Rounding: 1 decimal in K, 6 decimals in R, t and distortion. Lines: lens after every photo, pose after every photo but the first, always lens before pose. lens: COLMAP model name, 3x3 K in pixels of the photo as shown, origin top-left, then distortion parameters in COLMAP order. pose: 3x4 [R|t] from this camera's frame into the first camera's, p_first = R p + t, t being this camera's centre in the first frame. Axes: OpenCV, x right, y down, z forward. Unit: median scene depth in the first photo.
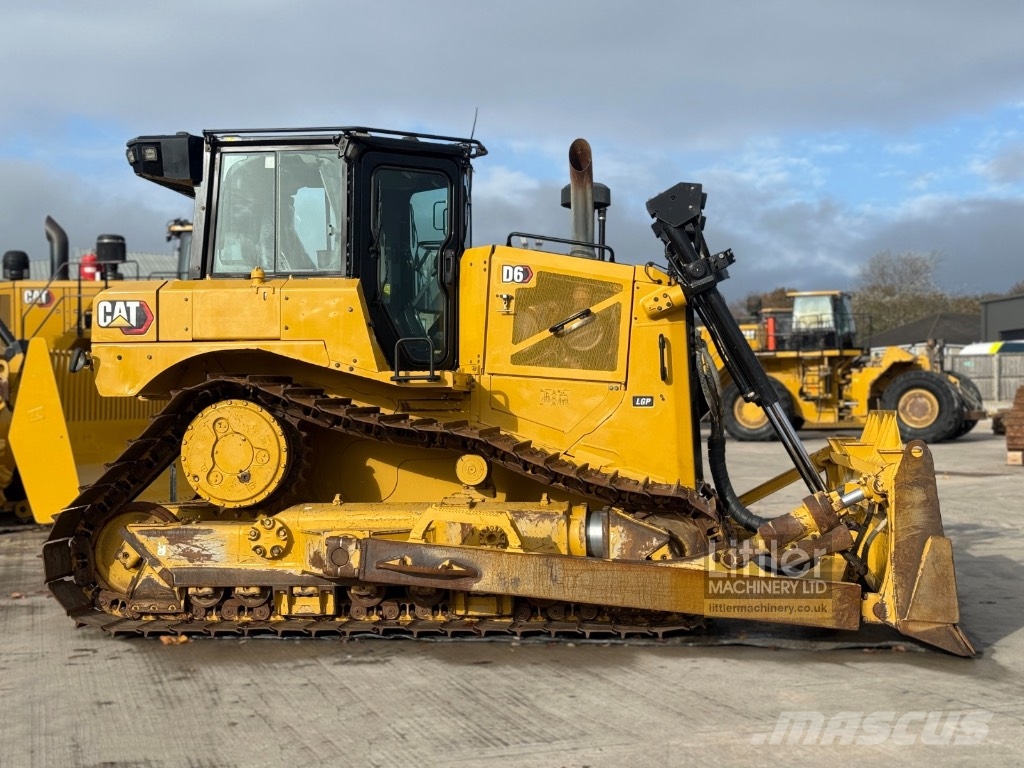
lens RADIAL K [[1421.8, 0, 512.0], [0, 1421.8, 384.0], [0, 0, 1]] dist [0.156081, -0.081305]
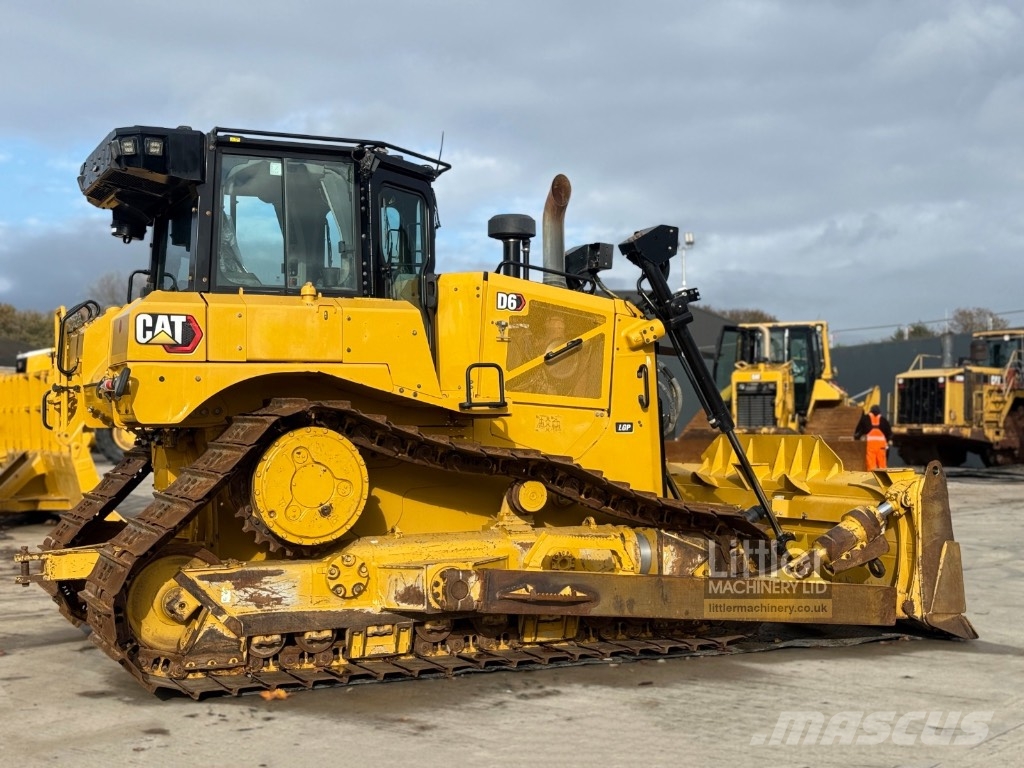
lens RADIAL K [[1422.7, 0, 508.8], [0, 1422.7, 377.0], [0, 0, 1]] dist [0.148390, -0.038530]
pose [[0.849863, 0.016152, 0.526757, -0.566805], [-0.006197, 0.999767, -0.020658, -0.002982], [-0.526968, 0.014292, 0.849765, 0.150821]]
